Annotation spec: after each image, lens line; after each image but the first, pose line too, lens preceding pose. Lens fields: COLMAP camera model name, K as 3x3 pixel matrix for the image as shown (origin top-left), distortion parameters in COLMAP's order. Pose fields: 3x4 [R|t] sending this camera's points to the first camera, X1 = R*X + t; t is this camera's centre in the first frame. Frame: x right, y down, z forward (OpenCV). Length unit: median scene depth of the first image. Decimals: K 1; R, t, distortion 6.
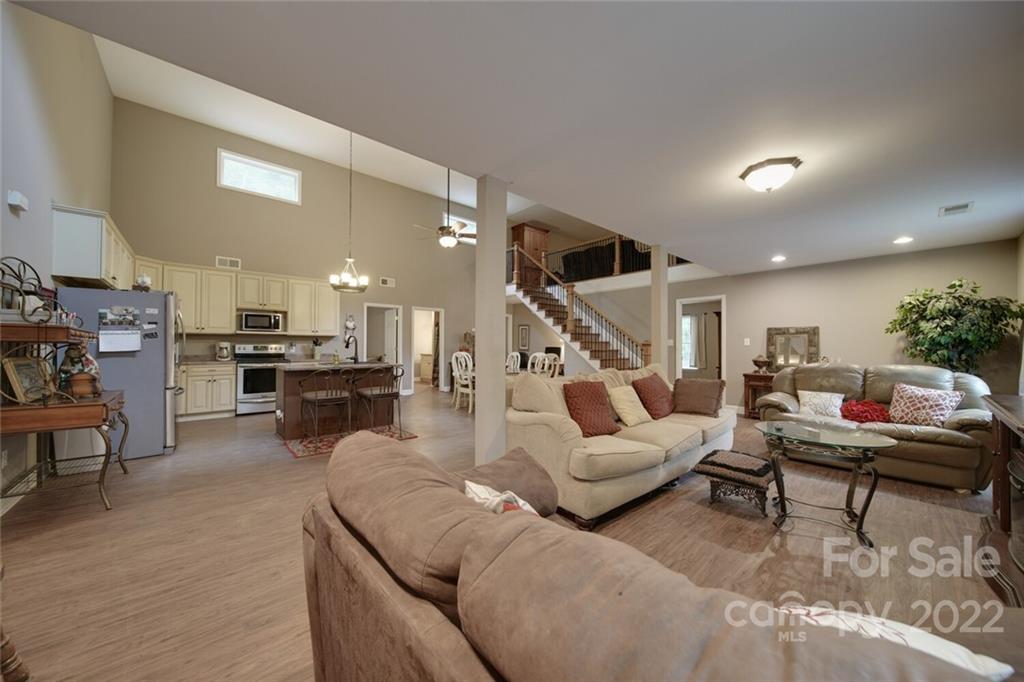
lens RADIAL K [[358.6, 0, 514.6], [0, 358.6, 341.7], [0, 0, 1]] dist [0.000246, -0.001365]
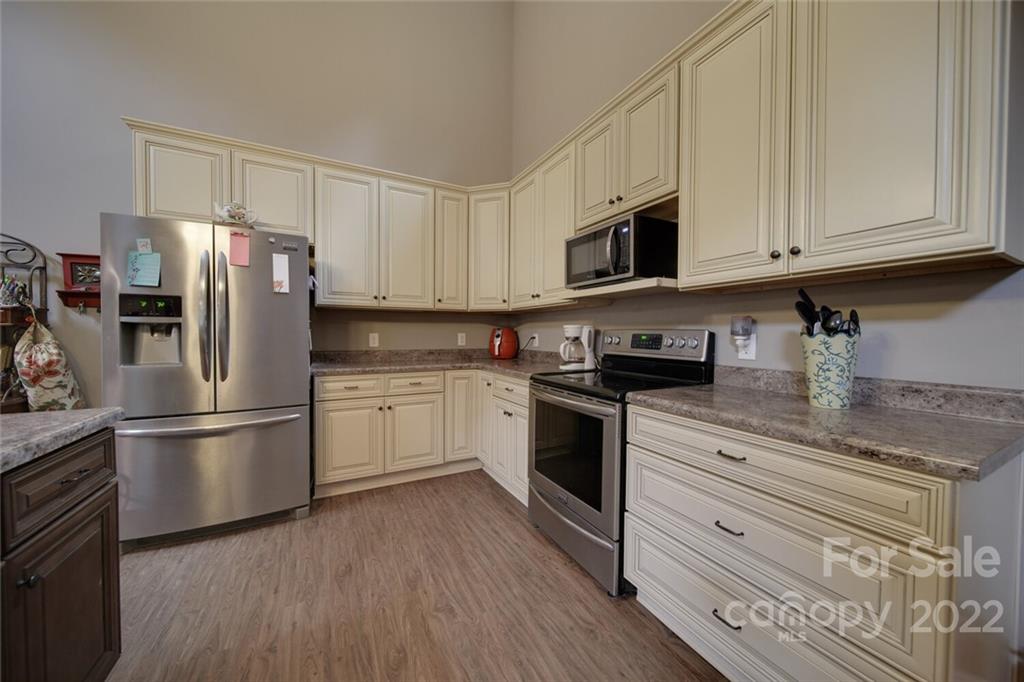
lens RADIAL K [[358.6, 0, 514.6], [0, 358.6, 341.7], [0, 0, 1]] dist [0.000246, -0.001365]
pose [[-0.237608, 0.015793, -0.971233, -0.392024], [0.004902, 0.999875, 0.015059, 0.013992], [0.971349, -0.001183, -0.237655, 1.021681]]
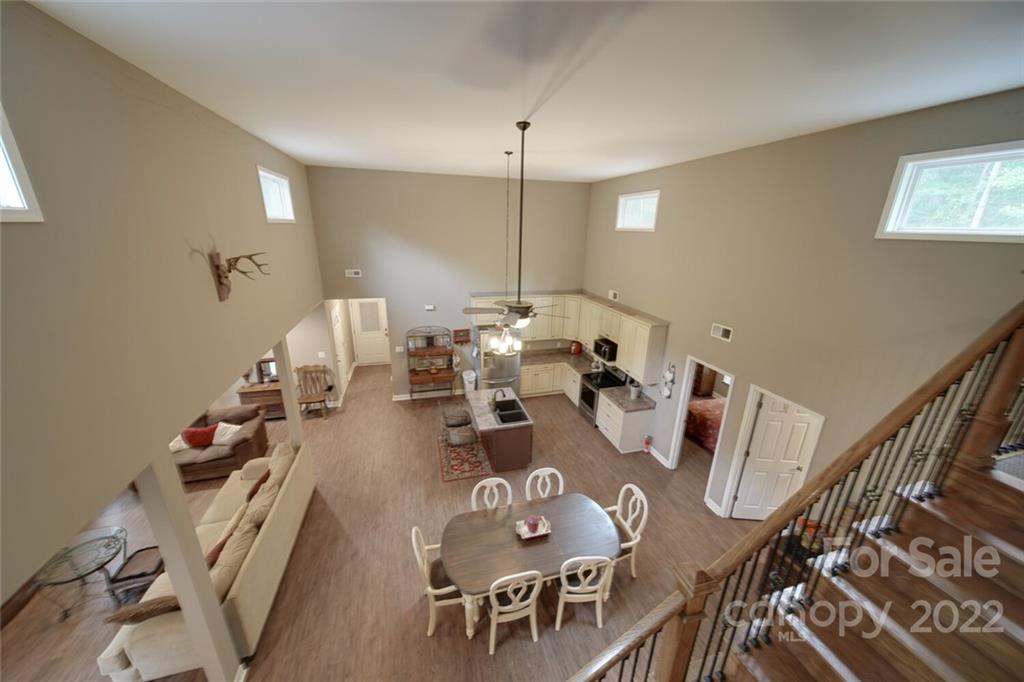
lens RADIAL K [[358.6, 0, 514.6], [0, 358.6, 341.7], [0, 0, 1]] dist [0.000246, -0.001365]
pose [[-0.429348, 0.263503, -0.863844, 0.433105], [-0.012443, 0.954674, 0.297393, -0.434611], [0.903054, 0.138434, -0.406608, 1.240927]]
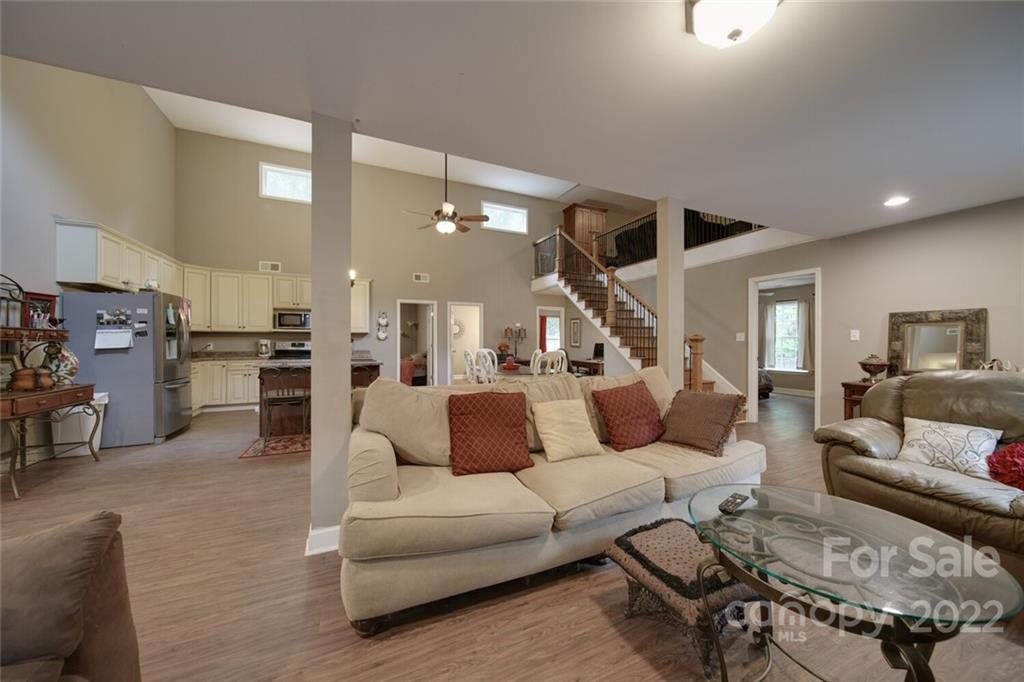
lens RADIAL K [[358.6, 0, 514.6], [0, 358.6, 341.7], [0, 0, 1]] dist [0.000246, -0.001365]
pose [[0.957648, -0.003638, -0.287918, 0.230946], [0.006576, 0.999936, 0.009235, 0.002691], [0.287866, -0.010737, 0.957610, 0.173262]]
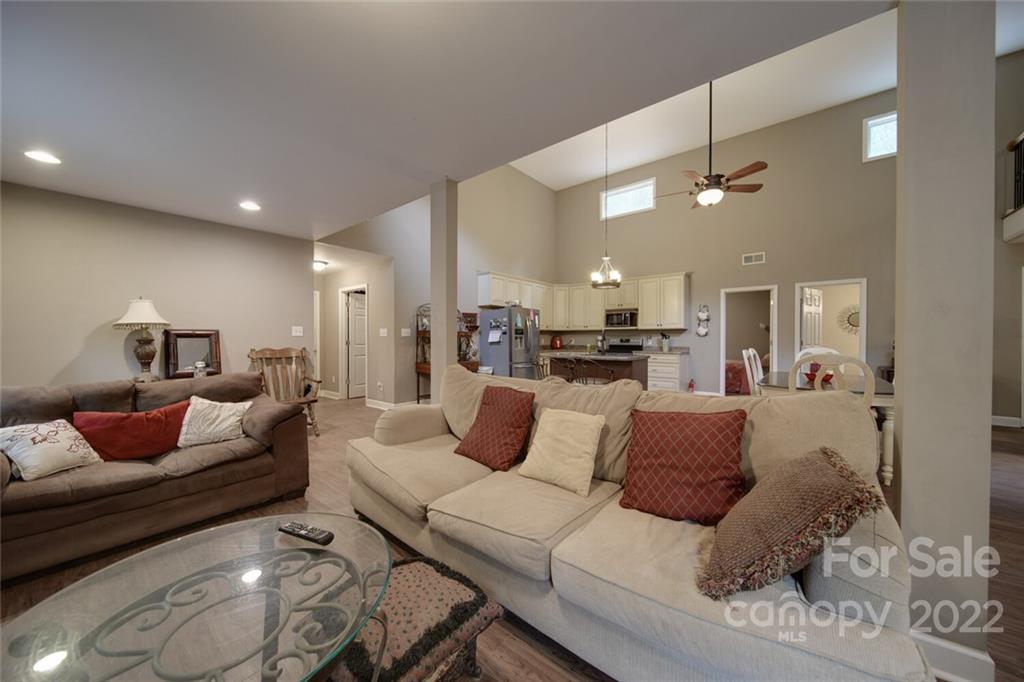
lens RADIAL K [[358.6, 0, 514.6], [0, 358.6, 341.7], [0, 0, 1]] dist [0.000246, -0.001365]
pose [[0.159843, 0.005769, -0.987126, 0.462040], [0.012074, 0.999897, 0.007798, 0.007673], [0.987069, -0.013165, 0.159756, 0.462398]]
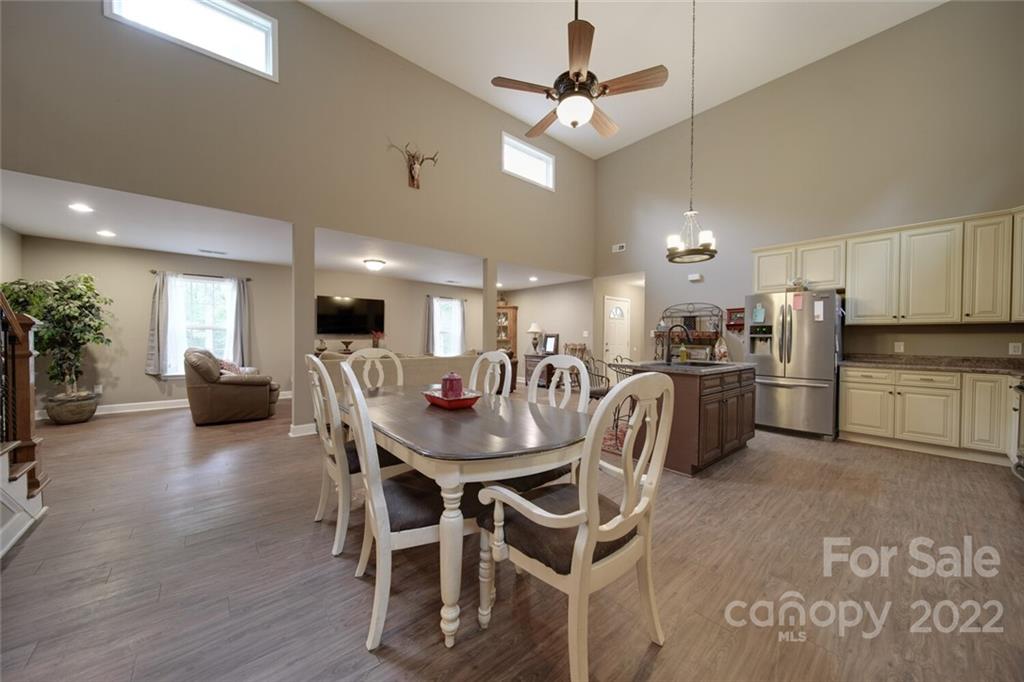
lens RADIAL K [[358.6, 0, 514.6], [0, 358.6, 341.7], [0, 0, 1]] dist [0.000246, -0.001365]
pose [[-0.999738, -0.013667, 0.018379, -0.115082], [-0.013693, 0.999905, -0.001330, 0.018826], [-0.018359, -0.001582, -0.999830, 1.407274]]
